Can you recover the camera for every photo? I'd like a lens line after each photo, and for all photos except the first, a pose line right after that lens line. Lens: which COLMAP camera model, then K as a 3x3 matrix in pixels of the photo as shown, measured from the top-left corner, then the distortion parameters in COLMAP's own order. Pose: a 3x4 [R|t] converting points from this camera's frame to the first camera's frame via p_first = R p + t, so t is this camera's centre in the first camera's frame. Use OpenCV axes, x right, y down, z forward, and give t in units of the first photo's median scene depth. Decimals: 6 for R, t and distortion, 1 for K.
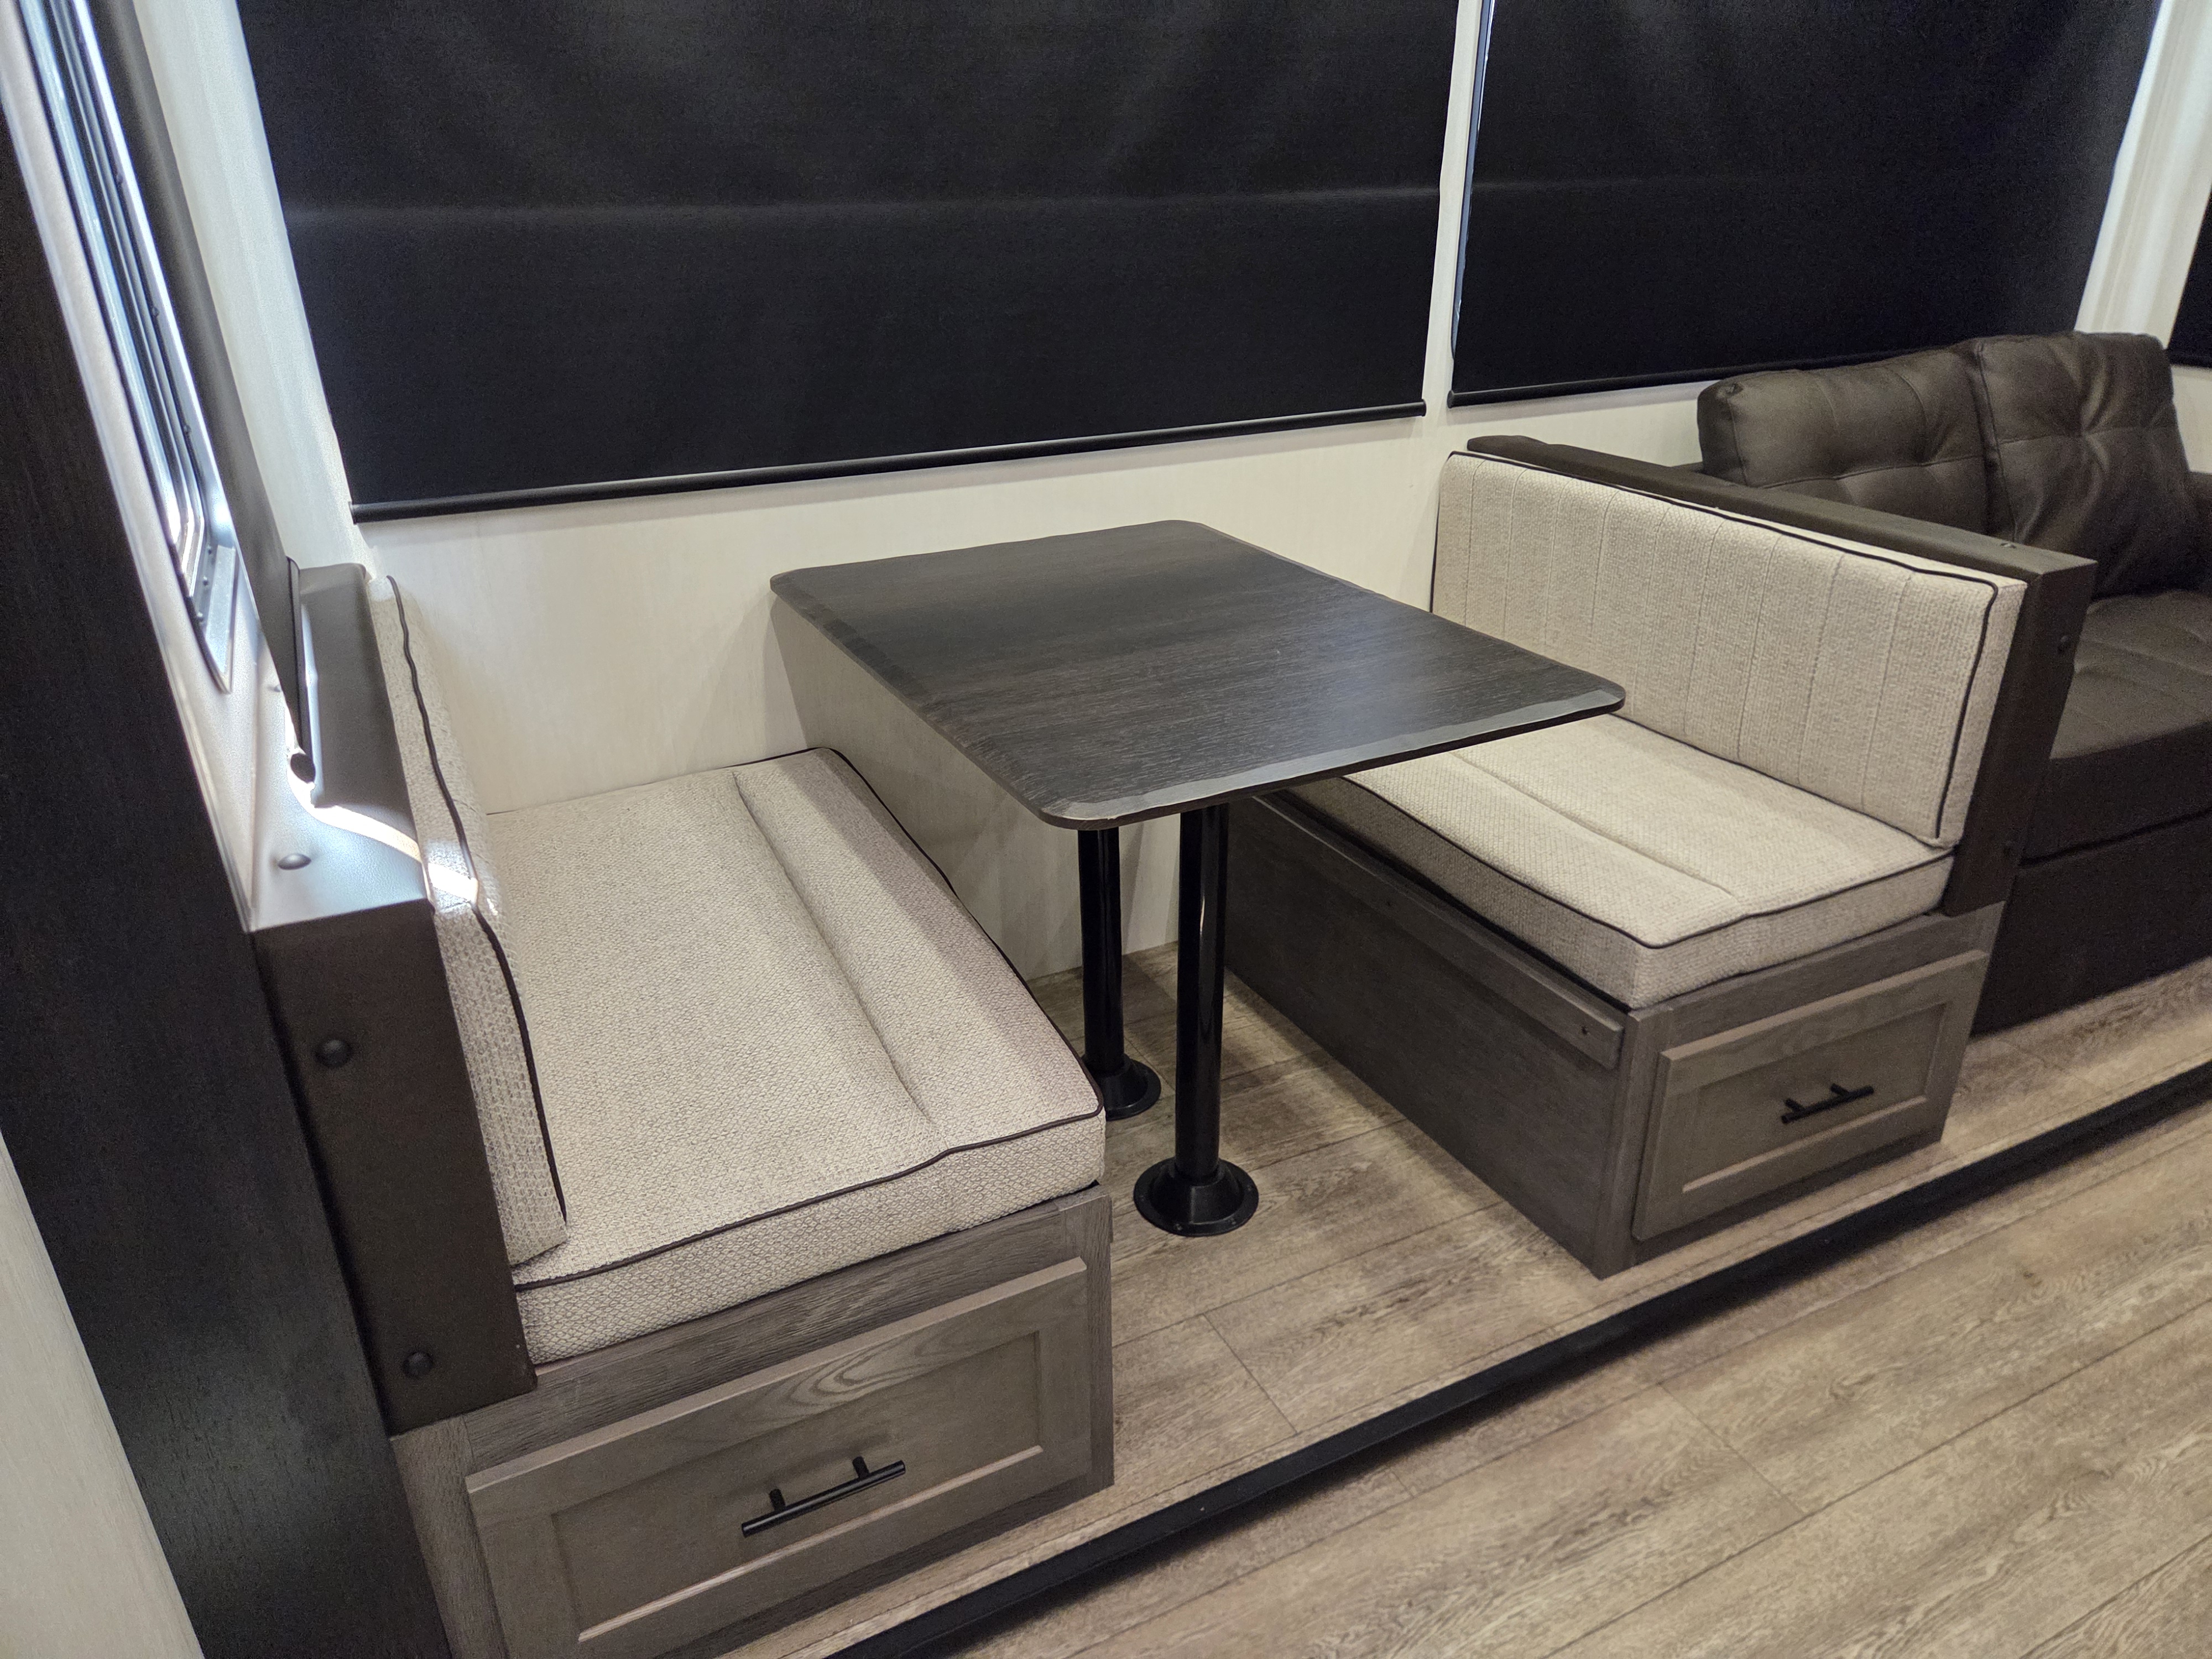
lens RADIAL K [[1527.2, 0, 1052.9], [0, 1527.2, 830.1], [0, 0, 1]] dist [0.000114, -0.004908]
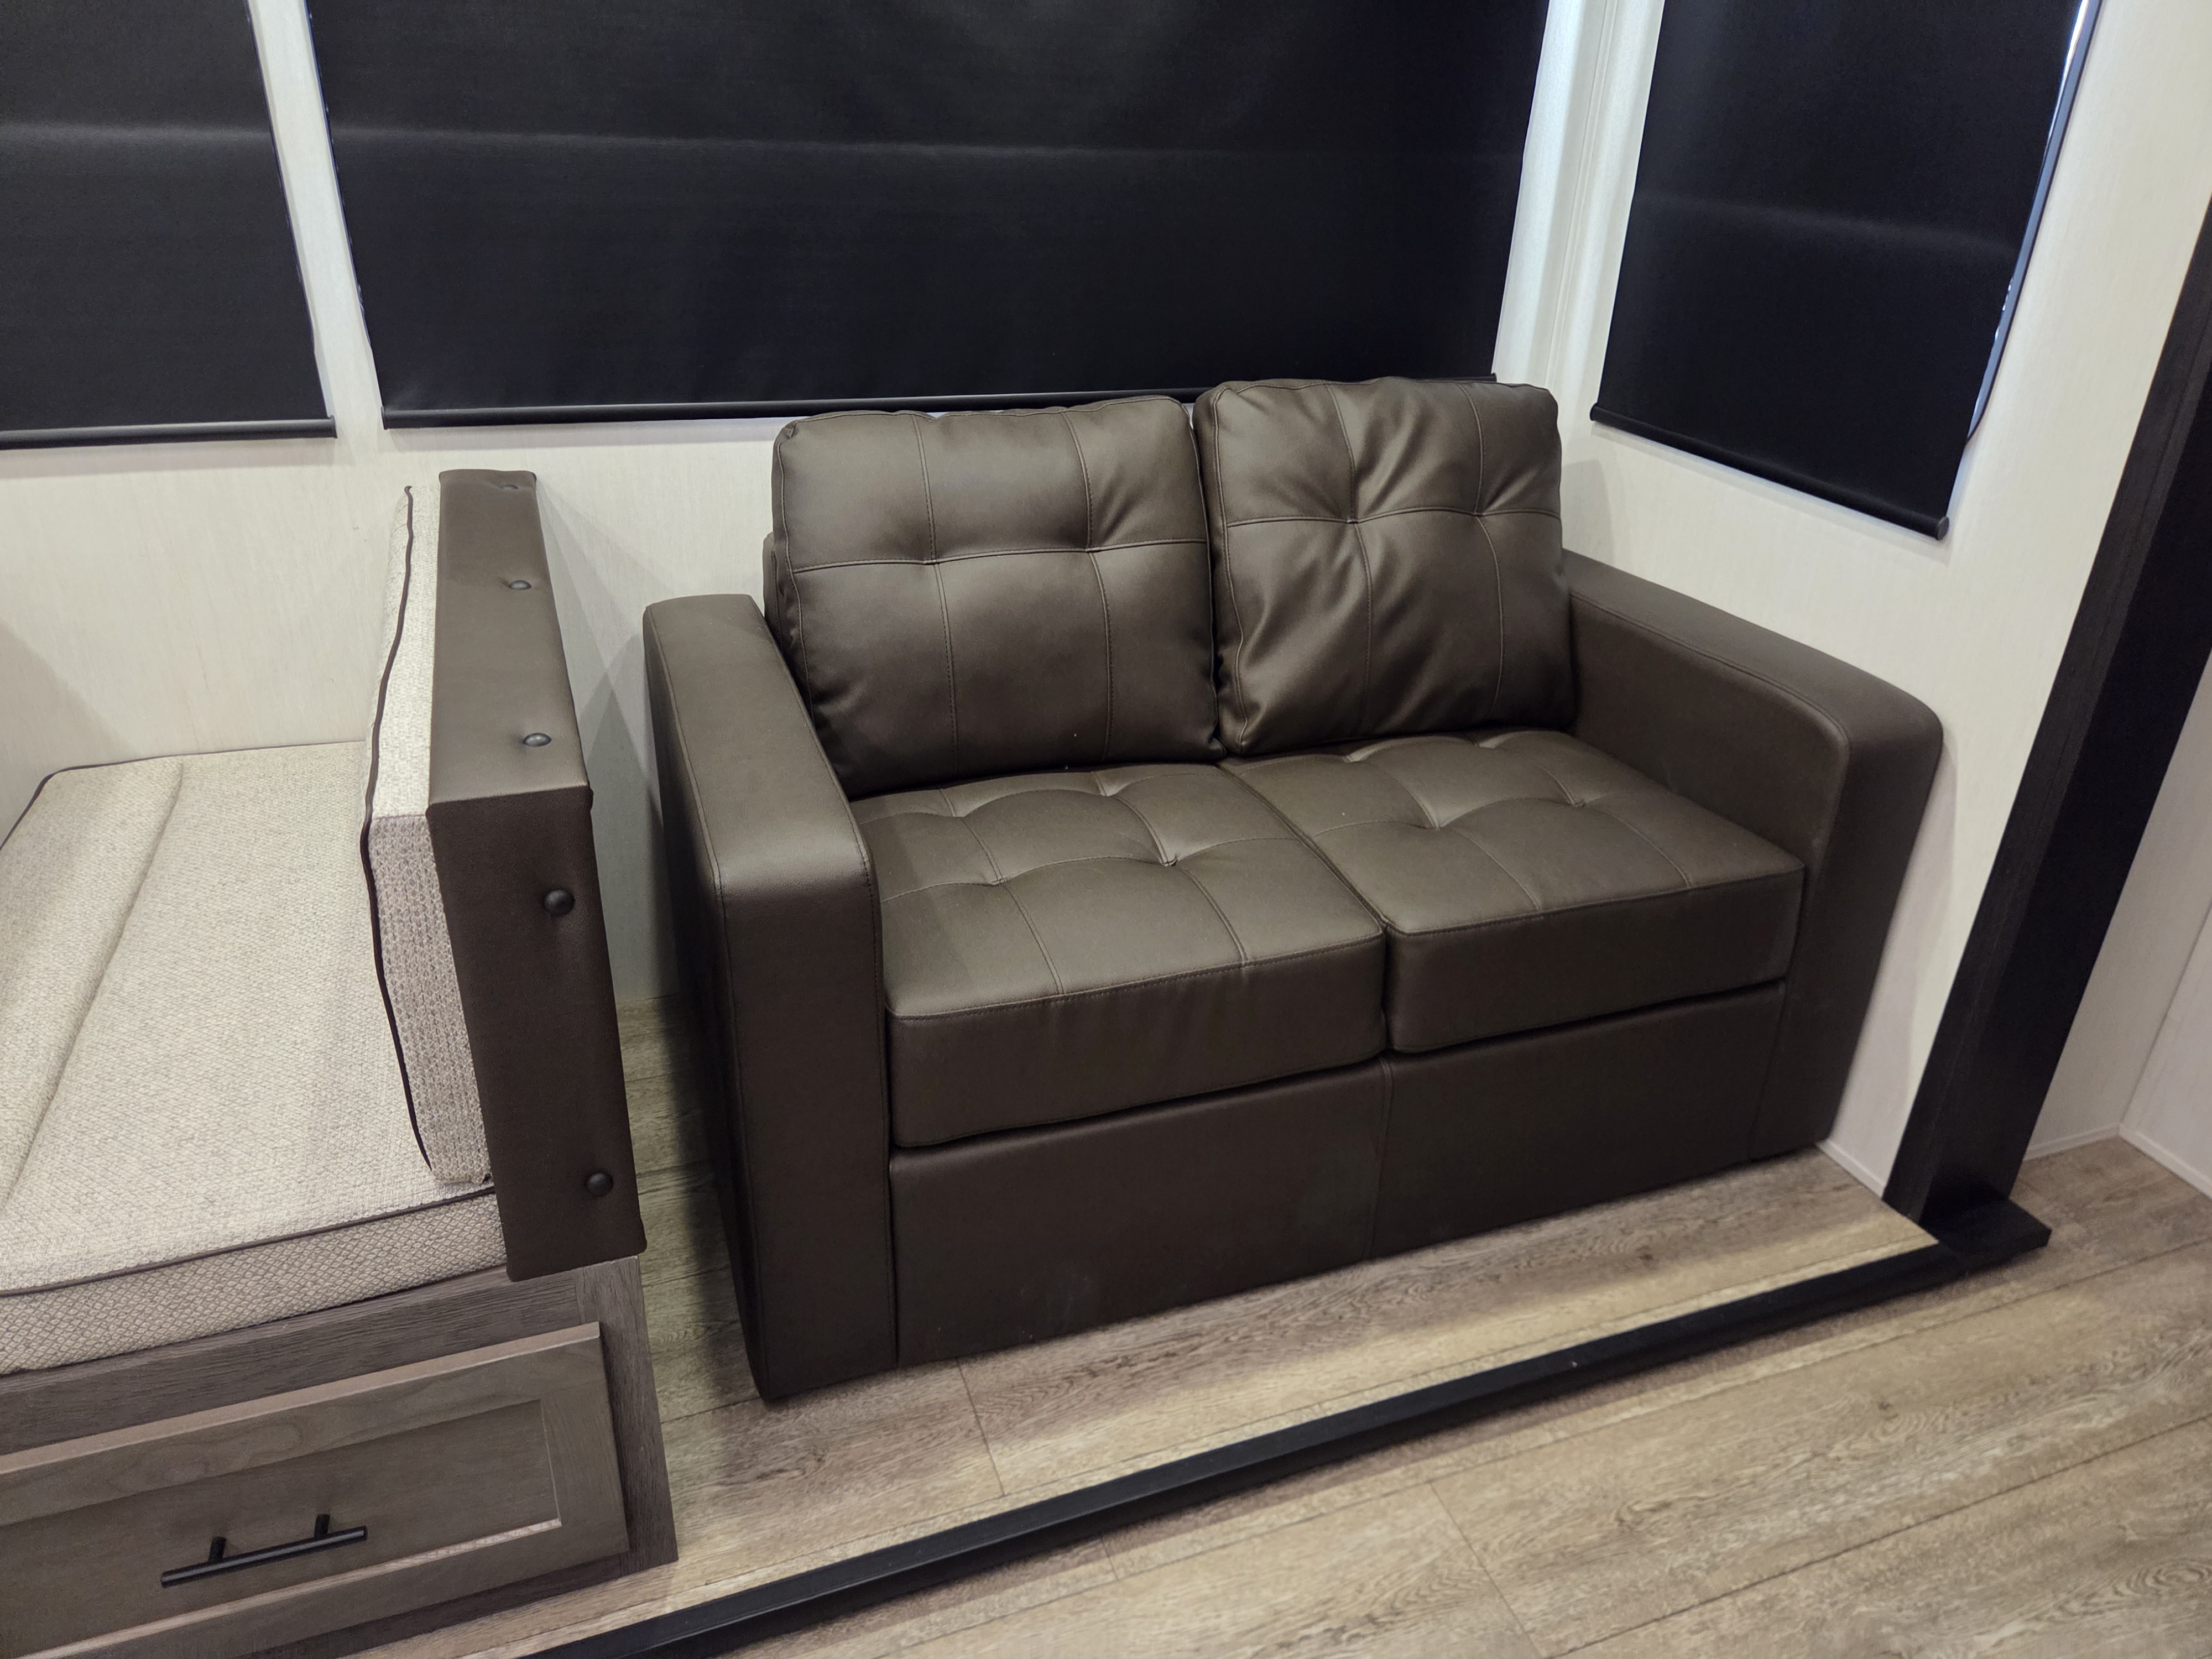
lens RADIAL K [[1488.8, 0, 1111.5], [0, 1488.8, 816.7], [0, 0, 1]] dist [0.026992, -0.028763]
pose [[0.993078, 0.080287, -0.085731, 0.259749], [-0.076811, 0.996113, 0.043105, -0.055556], [0.088858, -0.036222, 0.995385, 0.115961]]
